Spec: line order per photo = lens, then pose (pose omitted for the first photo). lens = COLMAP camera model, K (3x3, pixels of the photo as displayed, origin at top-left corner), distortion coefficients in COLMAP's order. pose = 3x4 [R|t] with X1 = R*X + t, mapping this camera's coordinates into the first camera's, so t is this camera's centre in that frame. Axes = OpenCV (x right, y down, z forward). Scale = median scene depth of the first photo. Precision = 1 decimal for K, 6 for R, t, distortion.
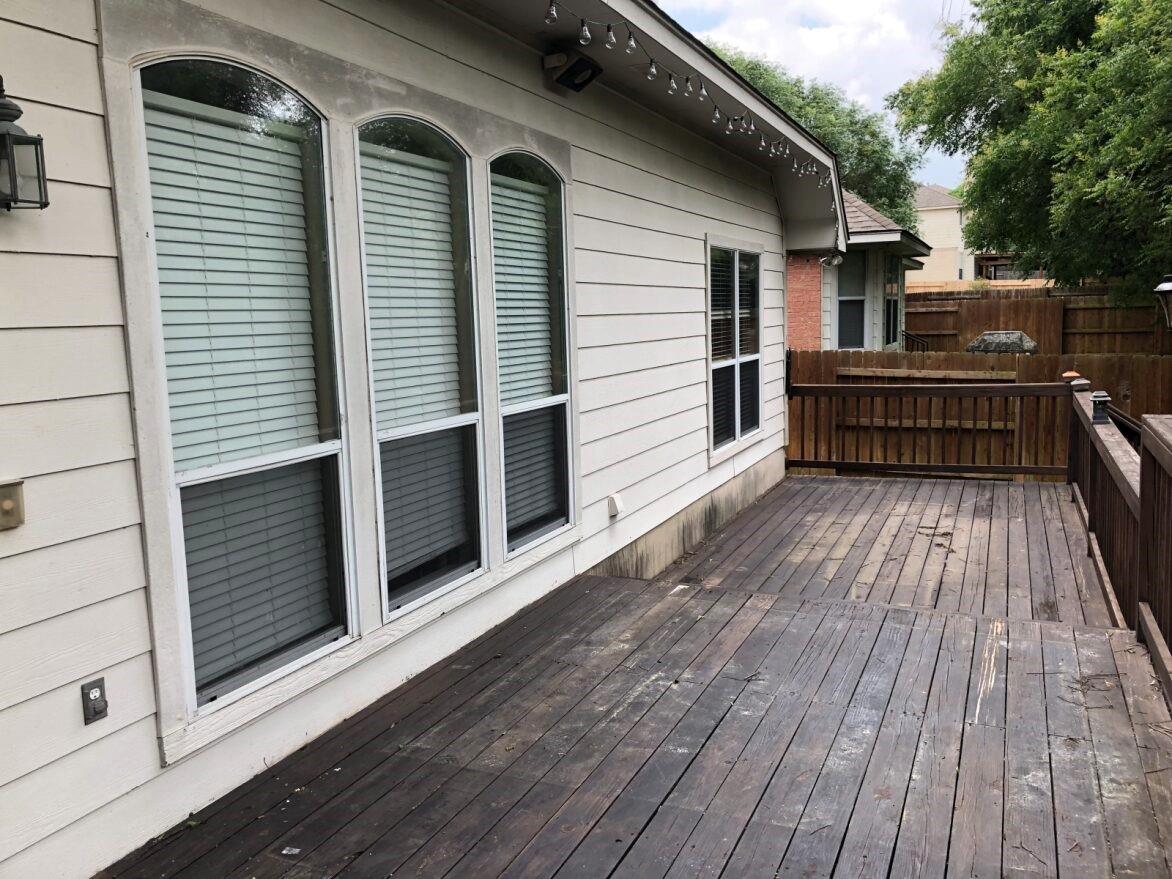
lens RADIAL K [[963.5, 0, 590.4], [0, 963.5, 433.4], [0, 0, 1]] dist [0.044786, -0.044945]
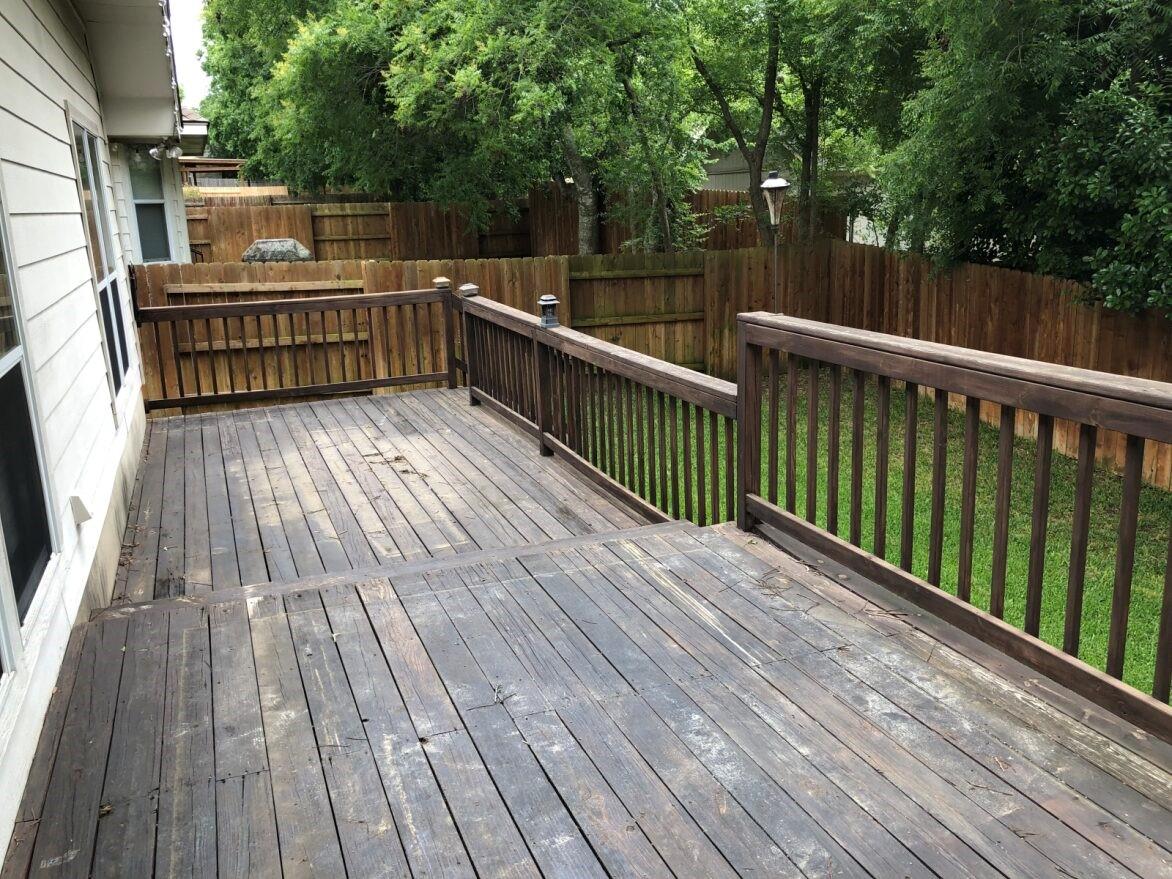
lens RADIAL K [[963.5, 0, 586.3], [0, 963.5, 451.4], [0, 0, 1]] dist [0.044786, -0.044945]
pose [[0.708837, -0.172280, 0.684010, -0.145038], [0.097746, 0.984350, 0.146631, -0.022189], [-0.698566, -0.037078, 0.714584, 0.224438]]
